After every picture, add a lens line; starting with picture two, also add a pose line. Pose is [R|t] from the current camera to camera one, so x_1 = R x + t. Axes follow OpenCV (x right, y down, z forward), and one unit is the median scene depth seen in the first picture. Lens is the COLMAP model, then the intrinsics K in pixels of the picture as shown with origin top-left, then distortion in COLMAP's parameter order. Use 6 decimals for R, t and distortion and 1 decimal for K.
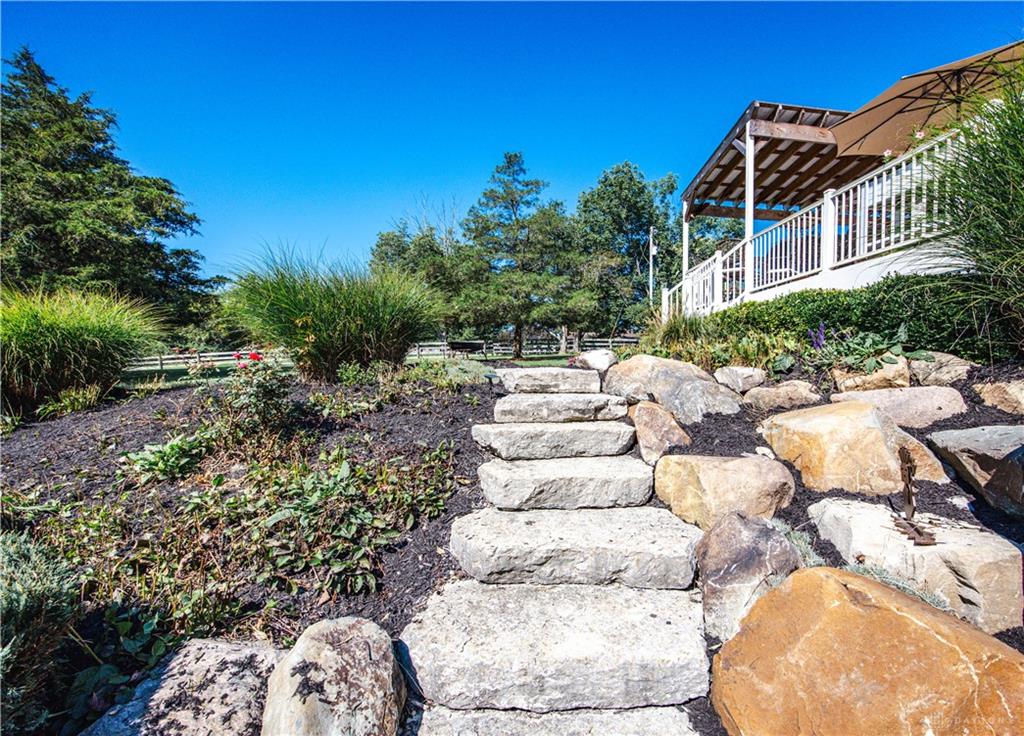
lens RADIAL K [[401.8, 0, 512.0], [0, 401.8, 368.0], [0, 0, 1]] dist [0.000041, -0.000015]
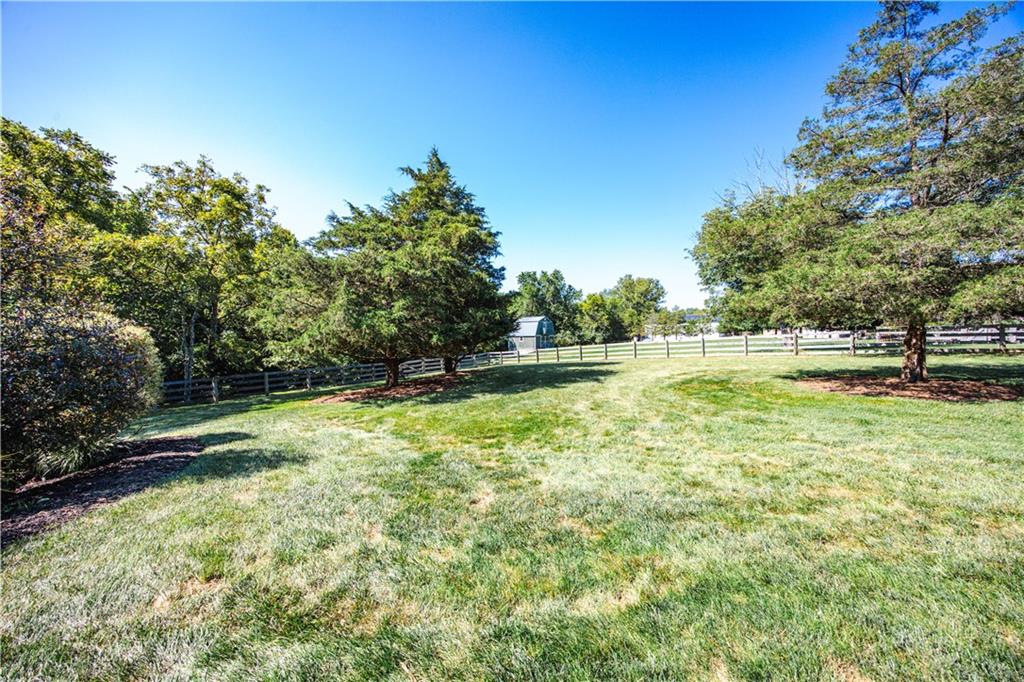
lens RADIAL K [[361.7, 0, 551.6], [0, 361.7, 342.7], [0, 0, 1]] dist [0.000535, 0.000011]
pose [[0.700171, 0.002354, -0.713972, 0.021911], [-0.004373, 0.999990, -0.000992, -0.081917], [0.713962, 0.003817, 0.700174, 0.395795]]
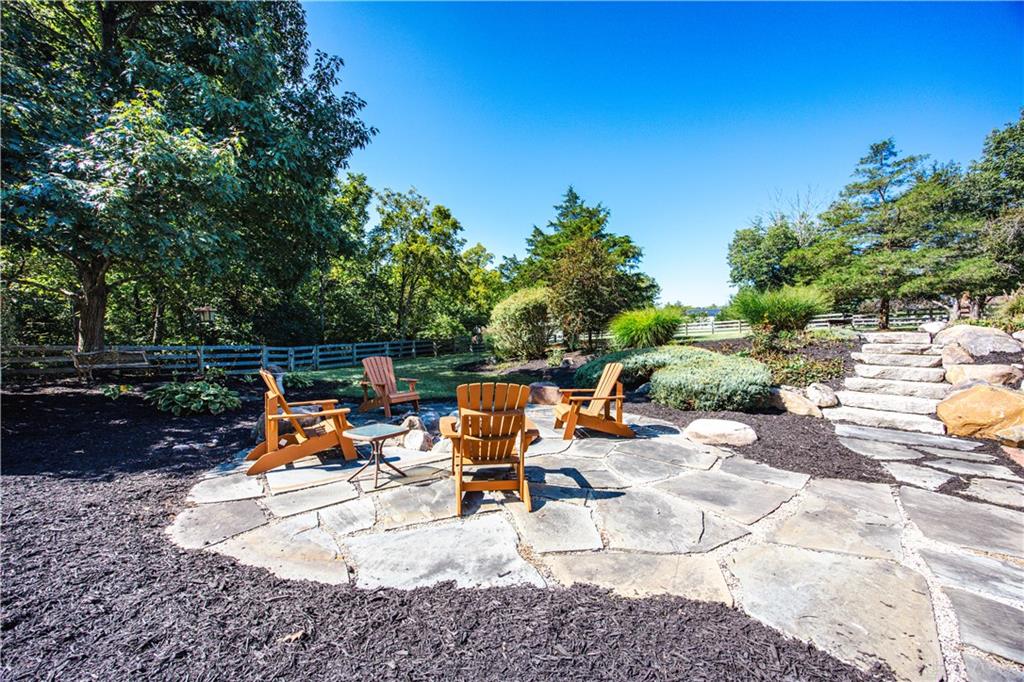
lens RADIAL K [[361.7, 0, 551.6], [0, 361.7, 342.7], [0, 0, 1]] dist [0.000535, 0.000011]
pose [[0.740490, 0.010555, -0.671984, 0.007327], [-0.007545, 0.999944, 0.007392, 0.012964], [0.672025, -0.000404, 0.740529, -0.368771]]
